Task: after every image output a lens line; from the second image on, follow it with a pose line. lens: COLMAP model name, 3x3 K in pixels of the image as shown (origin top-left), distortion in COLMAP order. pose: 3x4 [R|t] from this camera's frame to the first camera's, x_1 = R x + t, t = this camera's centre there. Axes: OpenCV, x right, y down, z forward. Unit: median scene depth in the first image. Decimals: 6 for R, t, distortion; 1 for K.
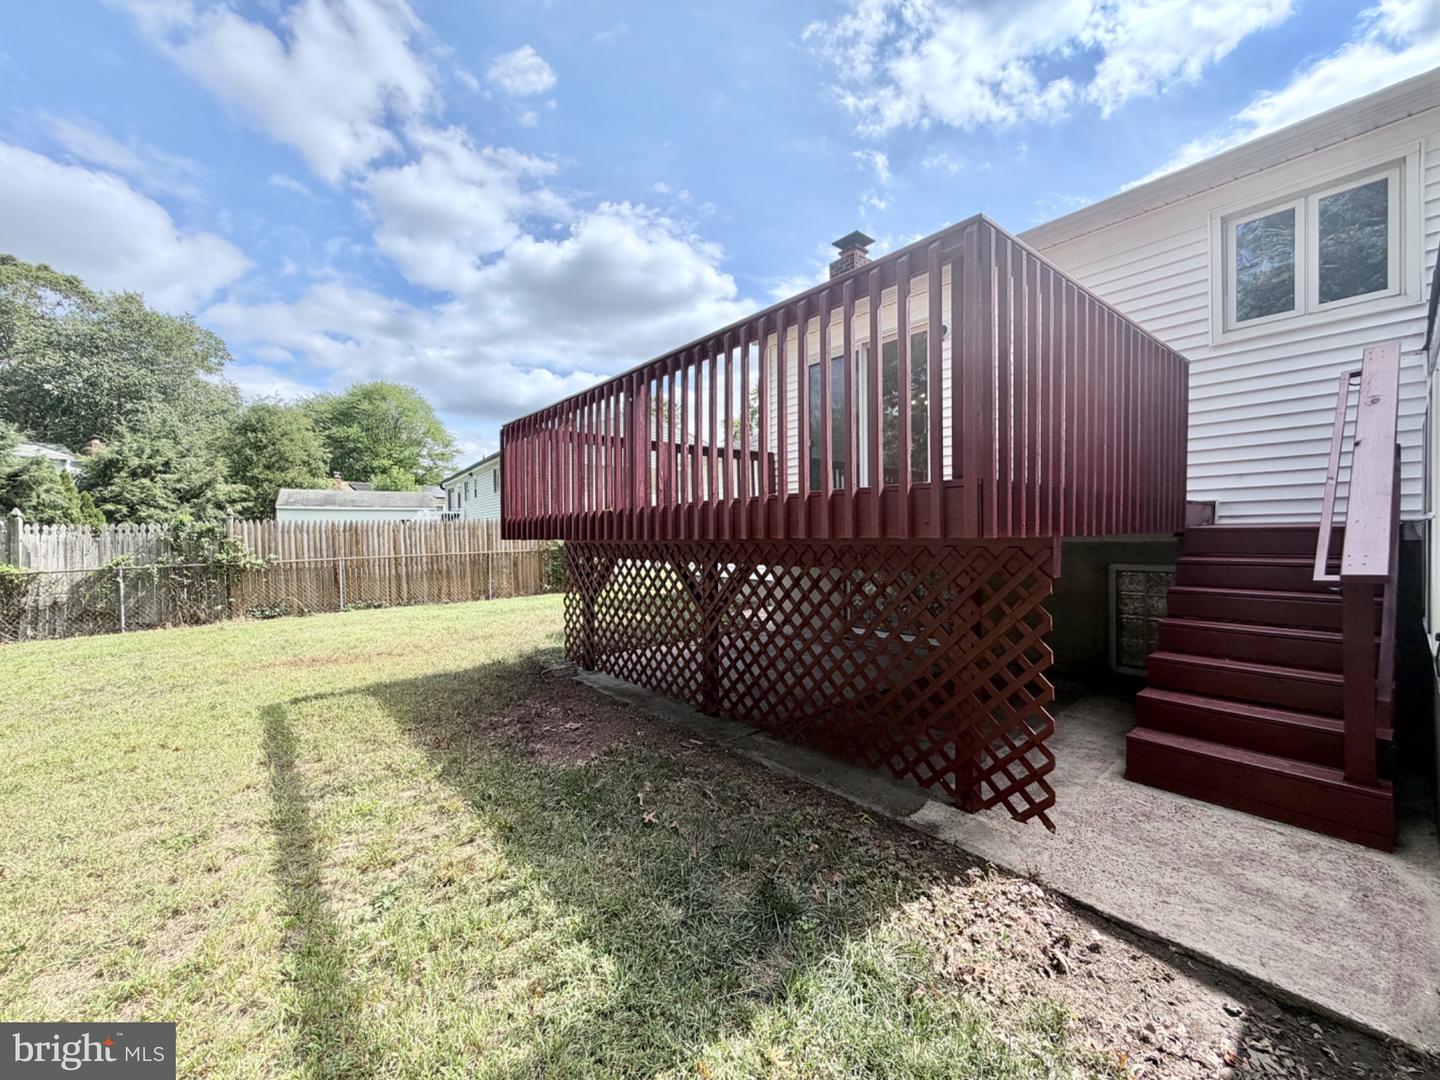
lens RADIAL K [[572.4, 0, 721.4], [0, 572.4, 541.3], [0, 0, 1]] dist [0.000030, 0.000411]
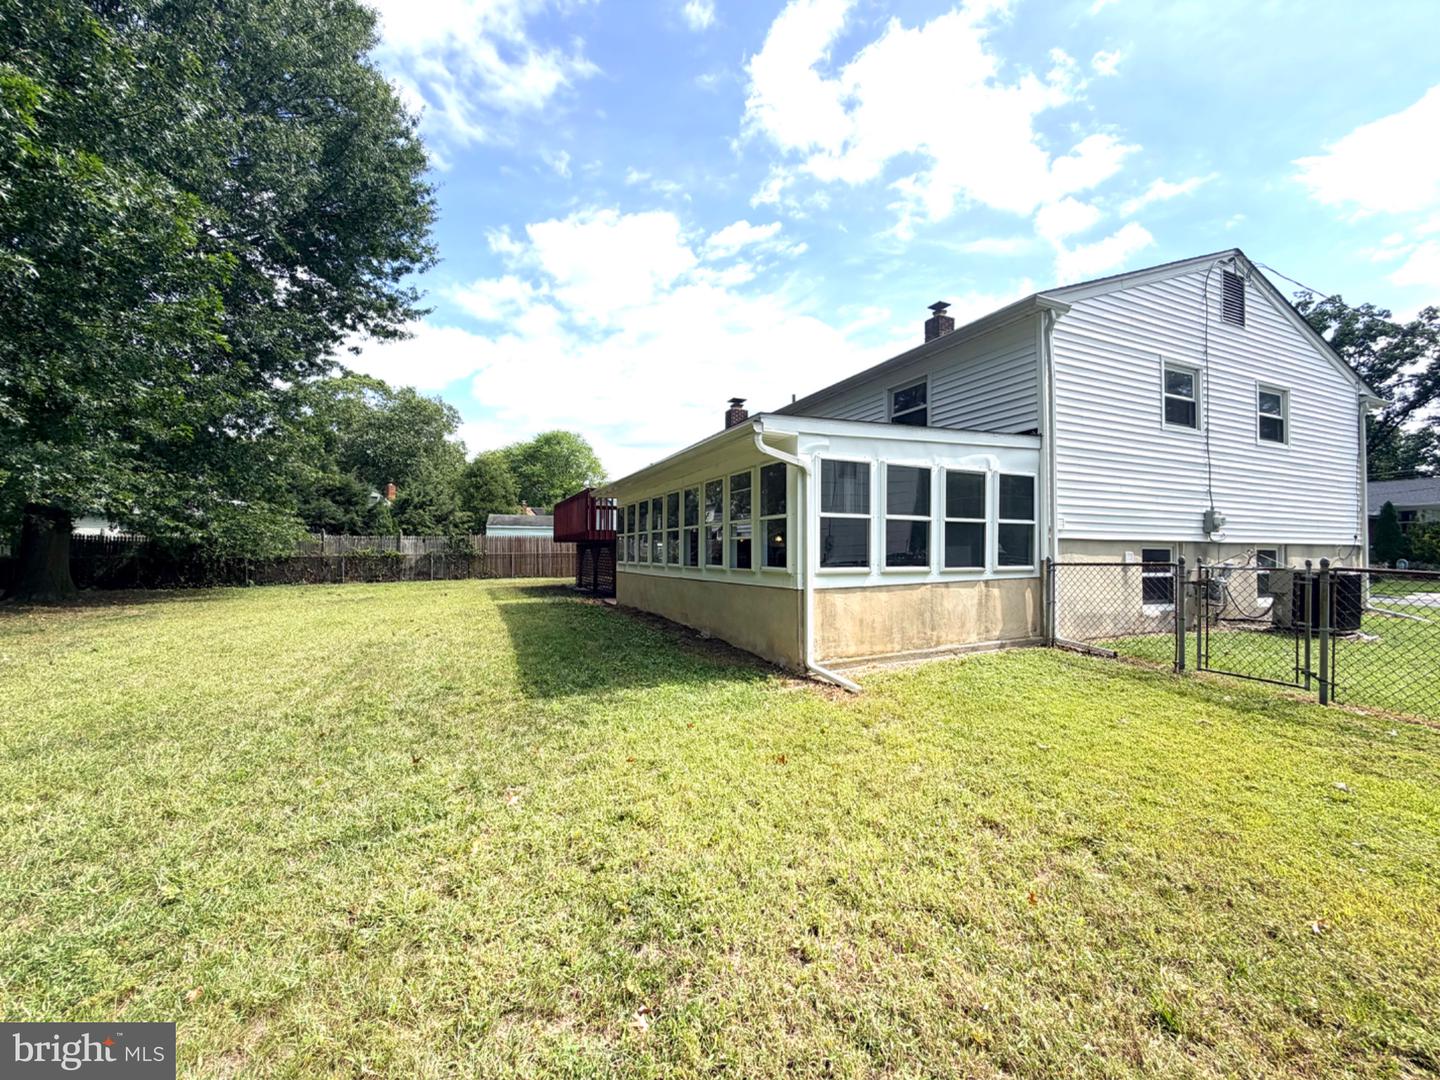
lens RADIAL K [[572.4, 0, 722.3], [0, 572.4, 541.7], [0, 0, 1]] dist [0.000030, 0.000411]
pose [[0.964311, 0.010404, -0.264567, 0.263366], [-0.018052, 0.999486, -0.026491, 0.012466], [0.264155, 0.030322, 0.964003, -0.343599]]
